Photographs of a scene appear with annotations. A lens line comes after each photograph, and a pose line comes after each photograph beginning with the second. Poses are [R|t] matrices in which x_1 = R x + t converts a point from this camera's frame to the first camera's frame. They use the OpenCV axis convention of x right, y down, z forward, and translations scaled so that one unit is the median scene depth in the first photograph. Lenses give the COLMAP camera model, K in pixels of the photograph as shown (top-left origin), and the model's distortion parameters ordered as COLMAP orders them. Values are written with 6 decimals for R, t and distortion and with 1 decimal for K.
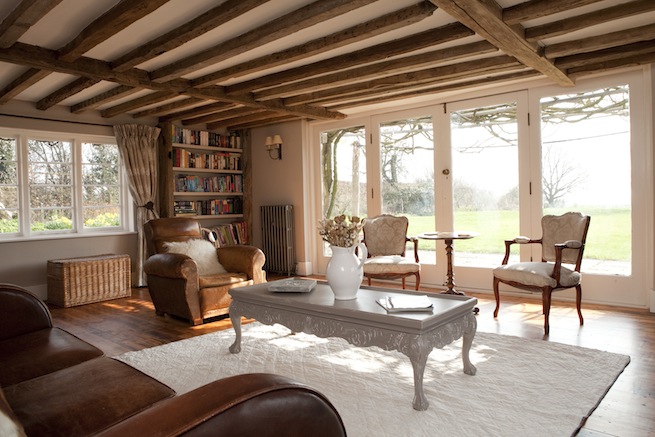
lens RADIAL K [[458.7, 0, 327.1], [0, 458.7, 216.3], [0, 0, 1]] dist [-0.059388, 0.002660]
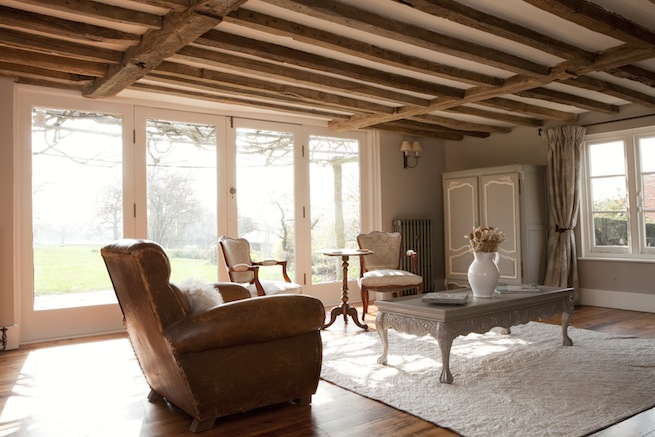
lens RADIAL K [[530.9, 0, 326.9], [0, 530.9, 220.2], [0, 0, 1]] dist [-0.057065, -0.002141]
pose [[0.217151, 0.030007, 0.975677, -1.036147], [0.029546, 0.998867, -0.037296, 0.011155], [-0.975691, 0.036926, 0.216019, 0.817803]]
